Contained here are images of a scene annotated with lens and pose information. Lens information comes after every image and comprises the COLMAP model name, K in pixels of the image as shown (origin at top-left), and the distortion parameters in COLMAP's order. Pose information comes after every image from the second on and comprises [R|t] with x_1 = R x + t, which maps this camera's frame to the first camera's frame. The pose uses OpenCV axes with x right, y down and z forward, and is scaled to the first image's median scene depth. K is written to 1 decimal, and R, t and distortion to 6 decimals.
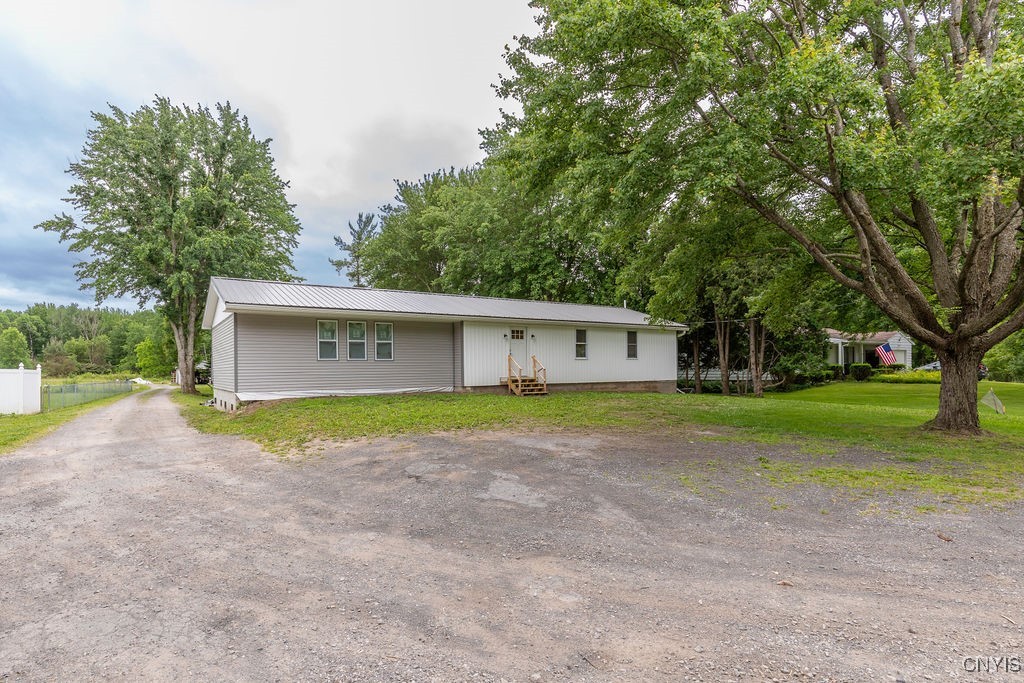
lens RADIAL K [[534.3, 0, 472.4], [0, 534.3, 372.9], [0, 0, 1]] dist [-0.005835, -0.000798]
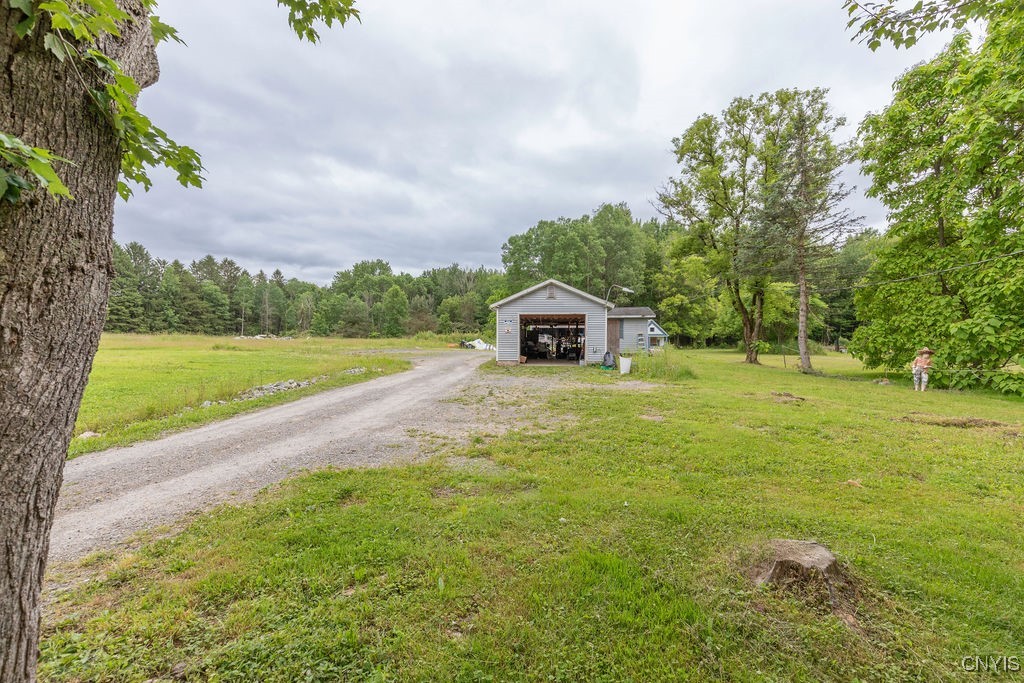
lens RADIAL K [[467.1, 0, 503.2], [0, 467.1, 335.7], [0, 0, 1]] dist [0.015405, 0.000906]
pose [[0.821140, 0.008552, -0.570663, -0.202746], [-0.008286, 0.999961, 0.003063, 0.002088], [0.570667, 0.002214, 0.821178, 0.390673]]
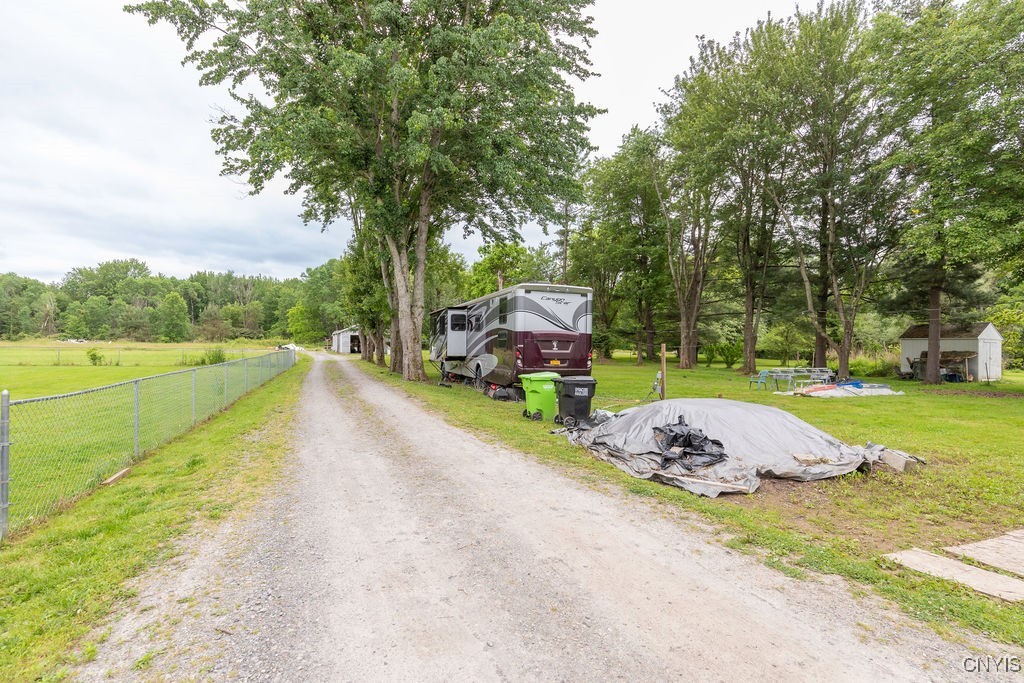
lens RADIAL K [[493.1, 0, 504.0], [0, 493.1, 338.9], [0, 0, 1]] dist [0.002920, 0.001450]
pose [[0.990282, 0.014053, -0.138365, -0.100458], [-0.014990, 0.999871, -0.005735, 0.000083], [0.138267, 0.007753, 0.990365, 0.142415]]
